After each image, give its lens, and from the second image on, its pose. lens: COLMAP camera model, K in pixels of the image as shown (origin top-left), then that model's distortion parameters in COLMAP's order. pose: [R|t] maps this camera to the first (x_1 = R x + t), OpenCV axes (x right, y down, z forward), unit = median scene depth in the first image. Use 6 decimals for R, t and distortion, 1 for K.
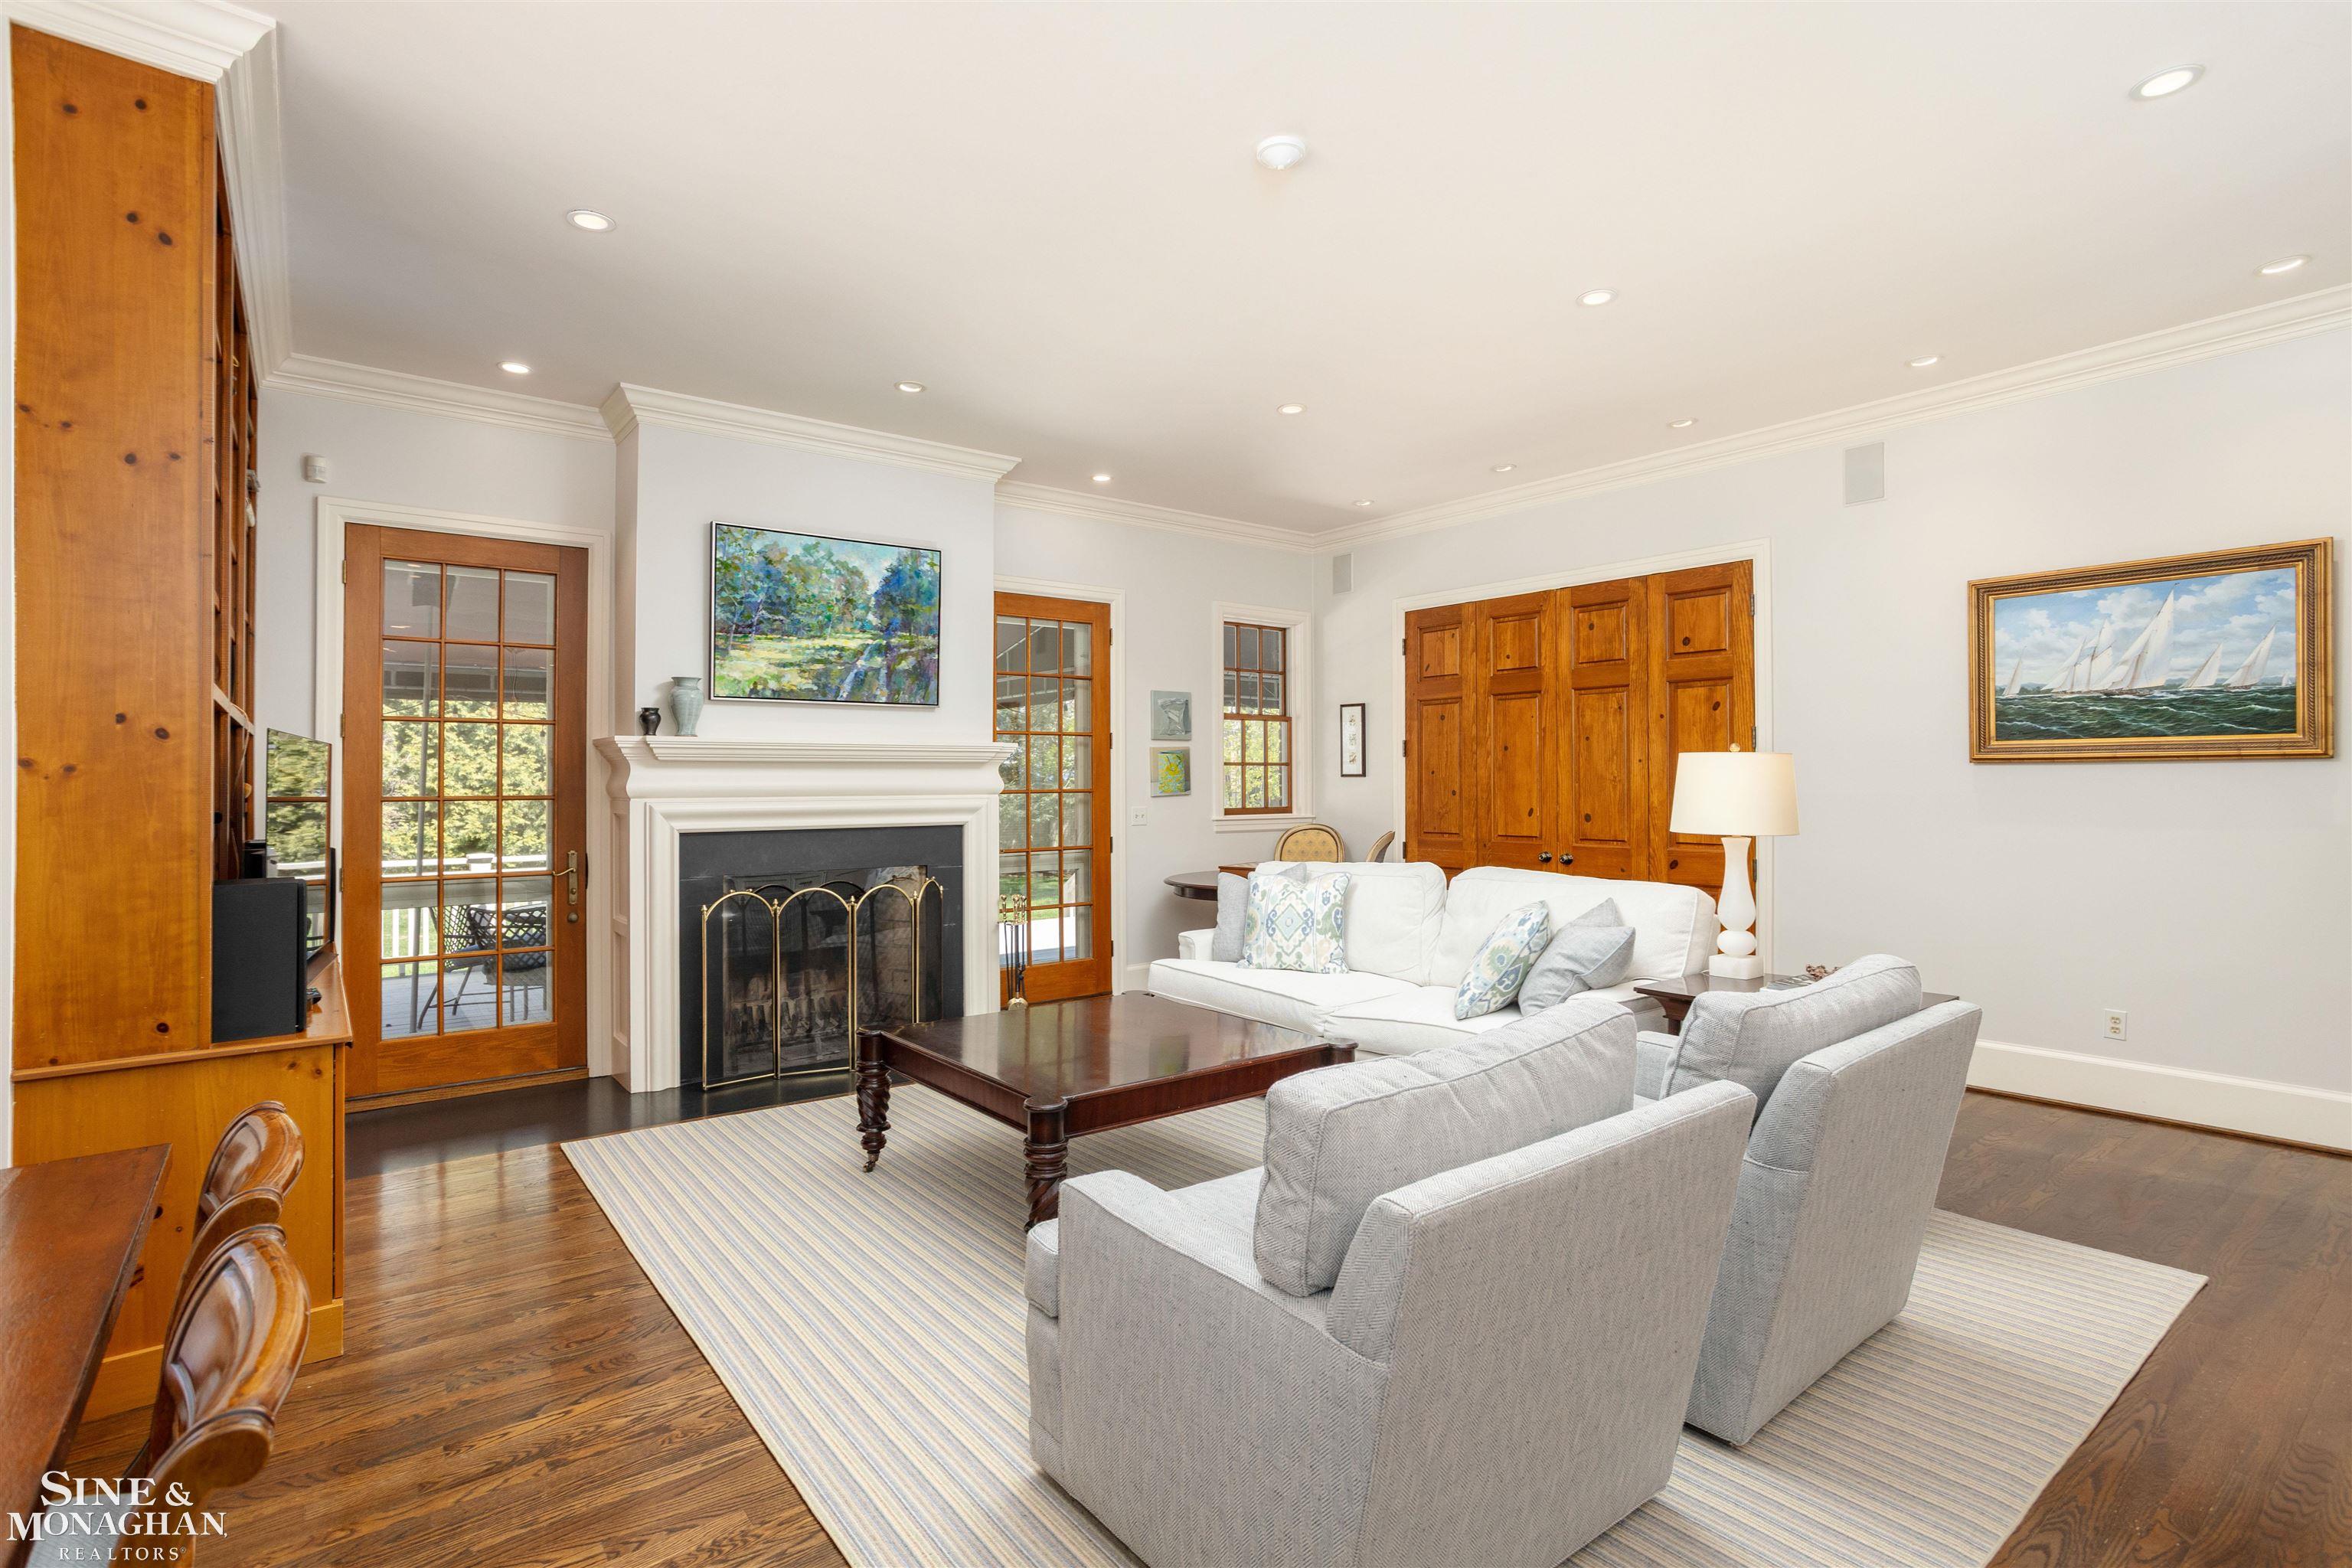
lens RADIAL K [[1130.0, 0, 1178.1], [0, 1130.0, 795.0], [0, 0, 1]] dist [0.002033, 0.000798]
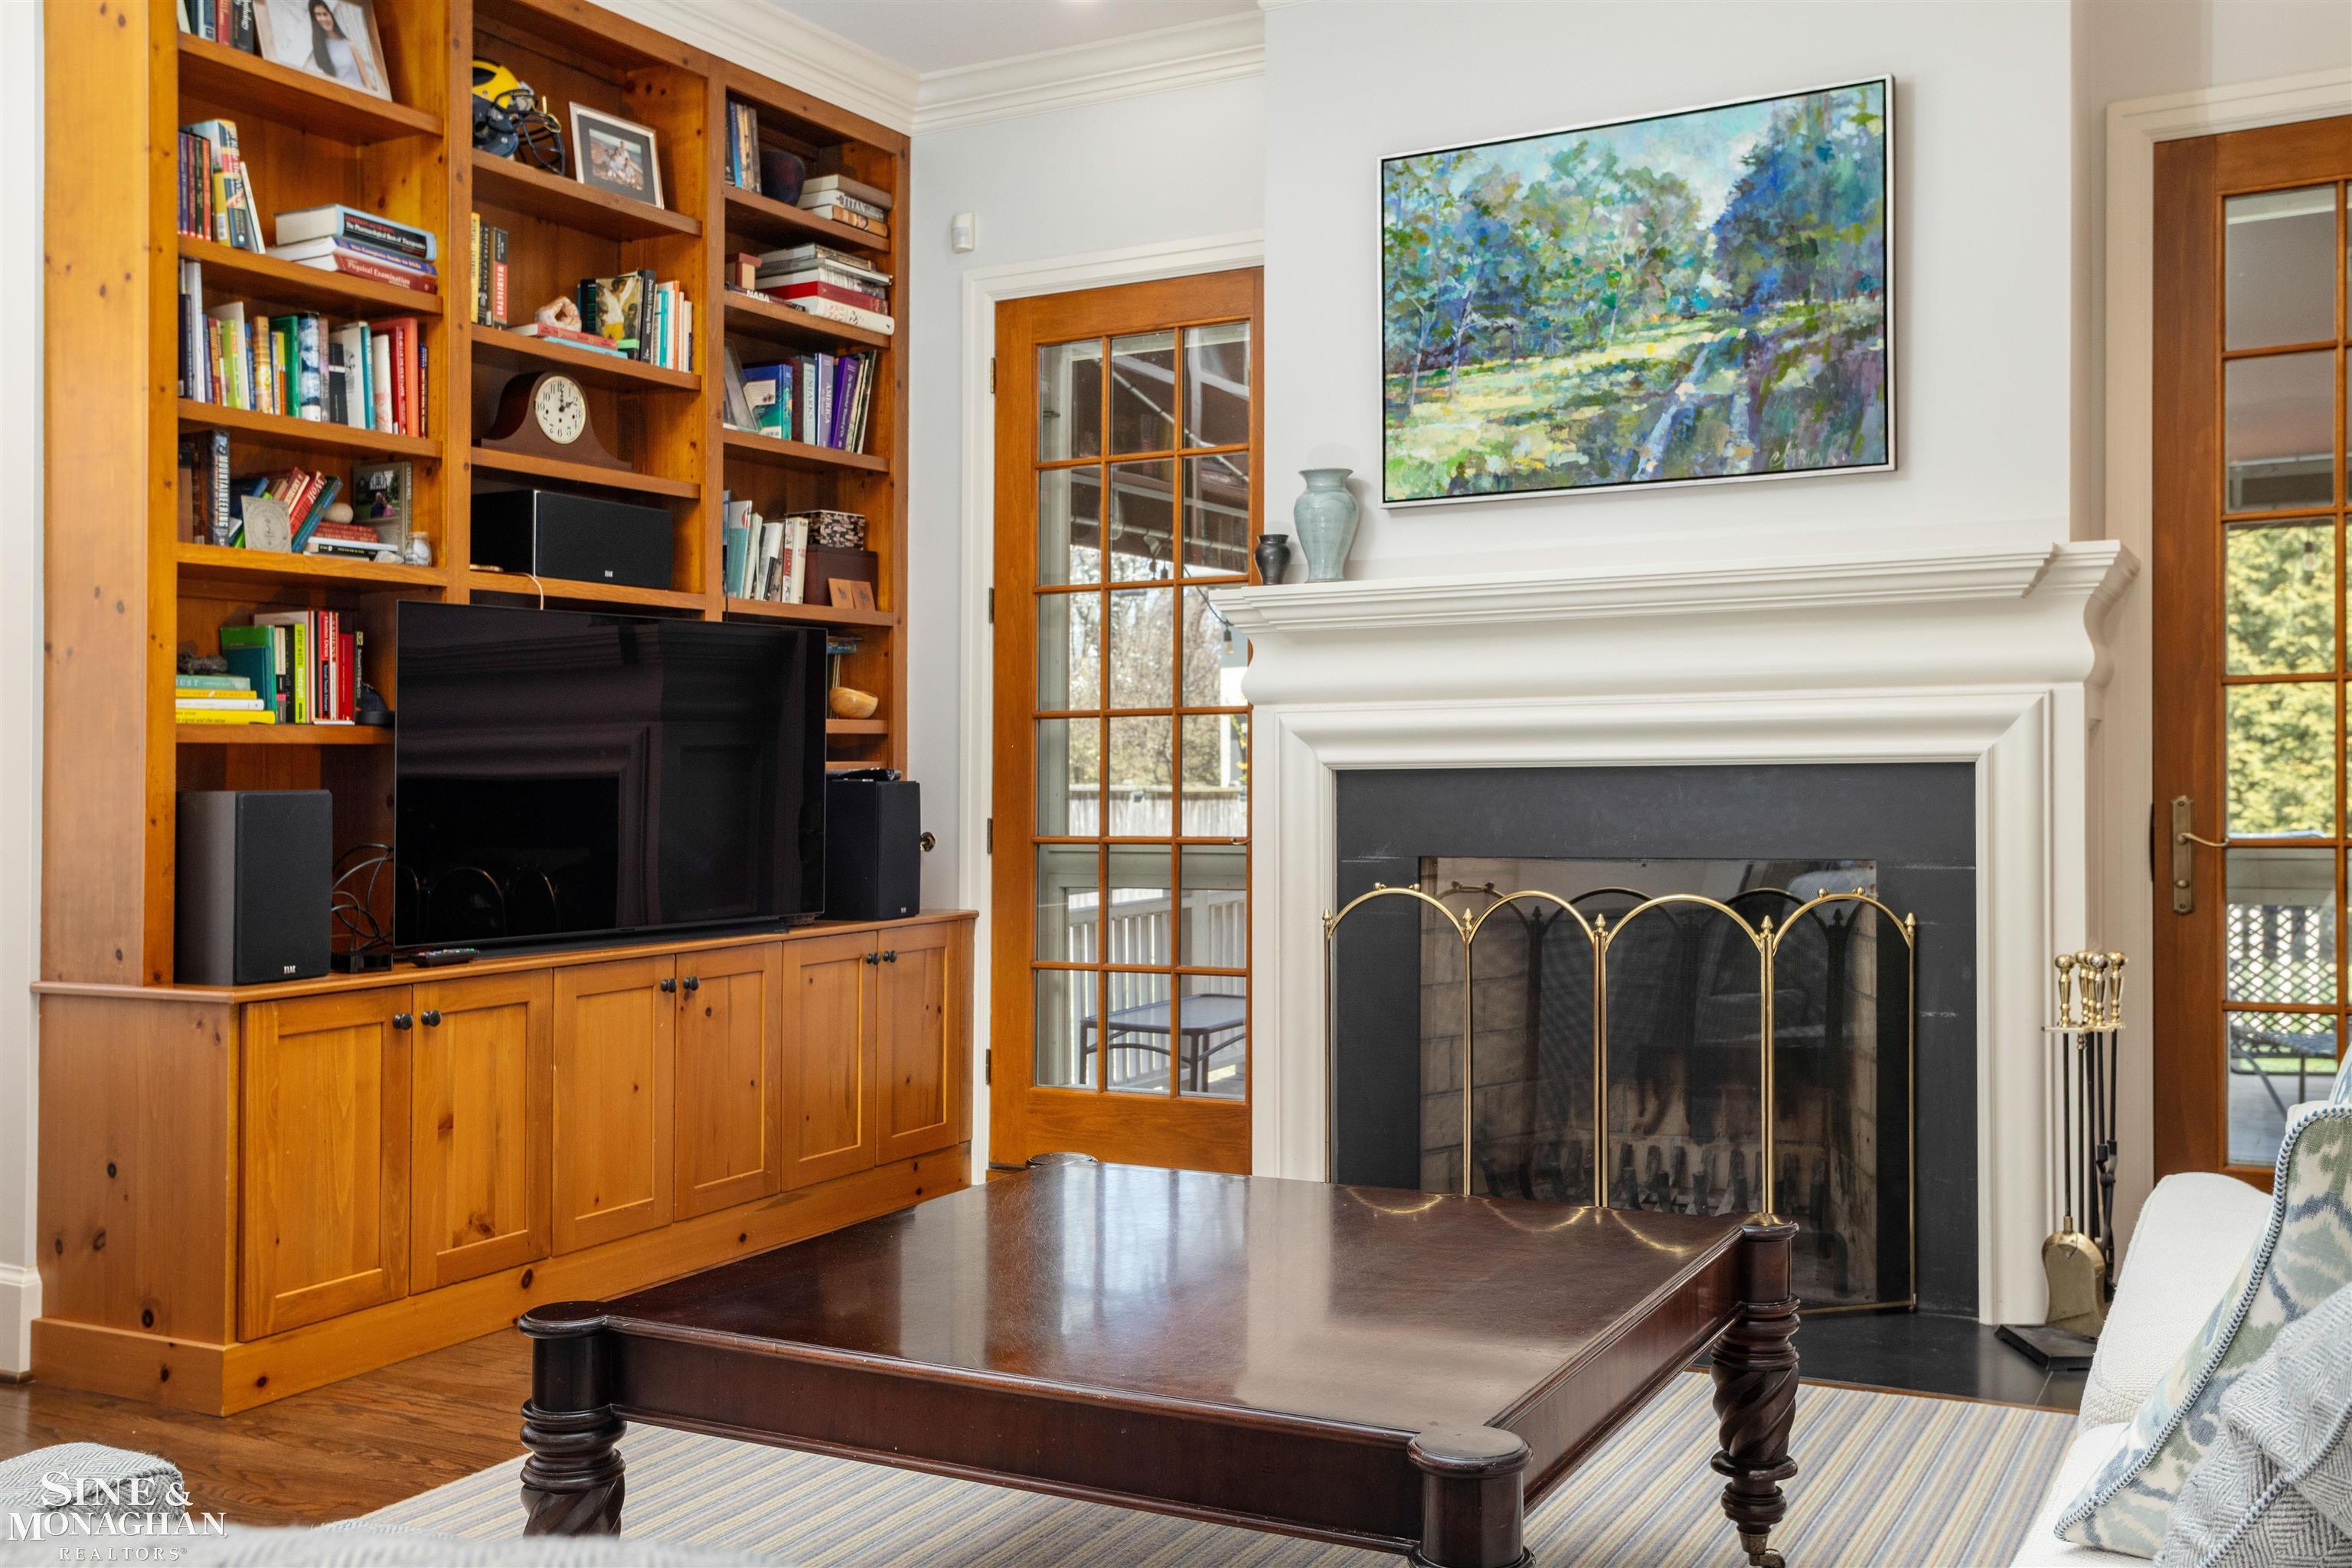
lens RADIAL K [[2253.6, 0, 1178.1], [0, 2253.6, 770.1], [0, 0, 1]] dist [0.011085, 0.000000]
pose [[0.416207, -0.002701, -0.909266, 0.443027], [0.001963, 0.999996, -0.002072, 0.033163], [0.909268, -0.000922, 0.416211, 0.464984]]
